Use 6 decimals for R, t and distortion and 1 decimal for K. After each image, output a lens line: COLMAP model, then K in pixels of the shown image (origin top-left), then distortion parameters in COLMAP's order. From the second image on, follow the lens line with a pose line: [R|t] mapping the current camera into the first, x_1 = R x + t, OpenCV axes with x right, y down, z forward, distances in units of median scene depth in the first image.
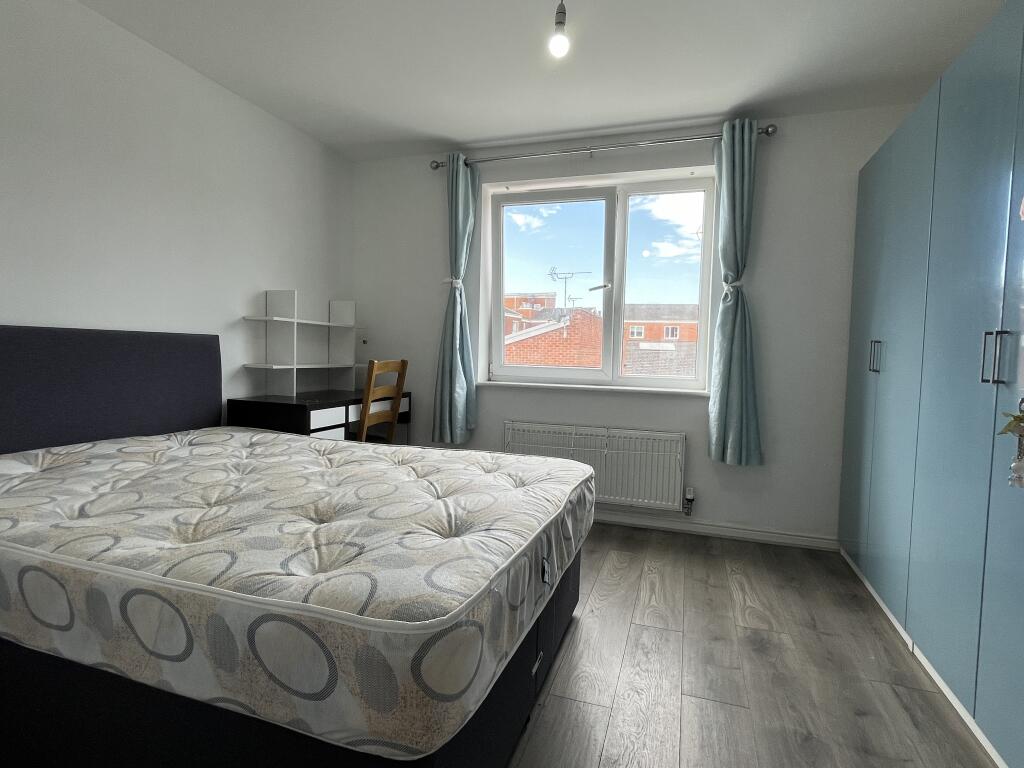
lens RADIAL K [[536.5, 0, 512.0], [0, 536.5, 384.0], [0, 0, 1]] dist [-0.001637, -0.001694]
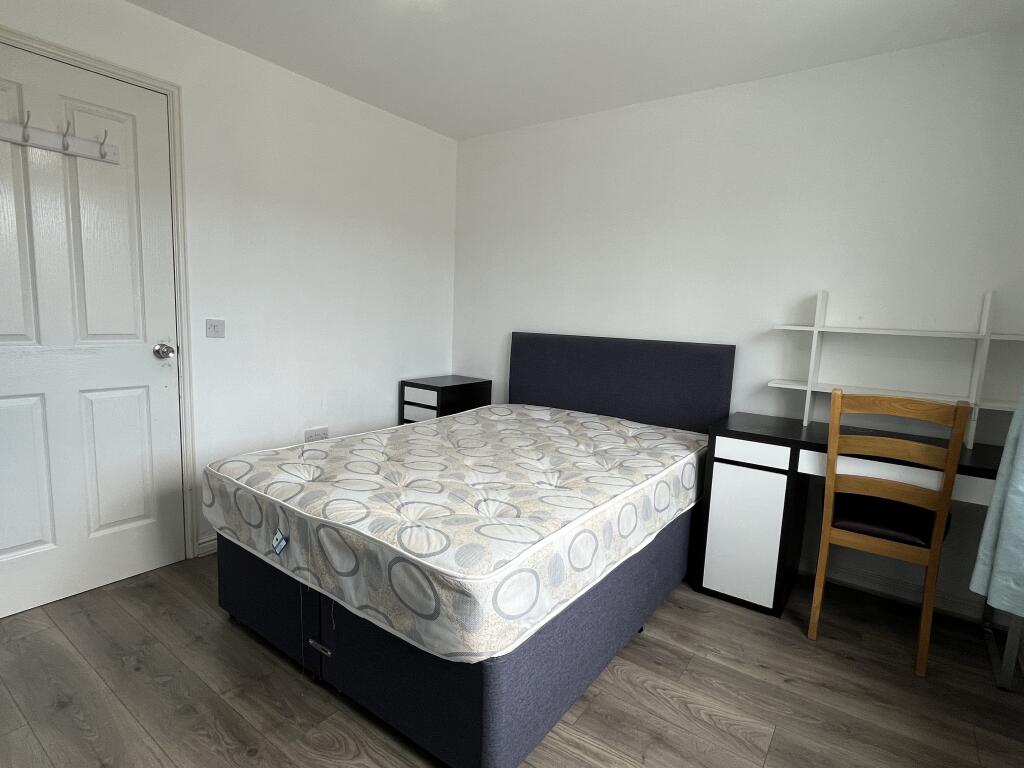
lens RADIAL K [[536.5, 0, 512.0], [0, 536.5, 384.0], [0, 0, 1]] dist [-0.001637, -0.001694]
pose [[-0.302107, 0.083515, -0.949609, 0.477960], [-0.095008, 0.988557, 0.117166, -0.091921], [0.948528, 0.125617, -0.290715, 0.840136]]
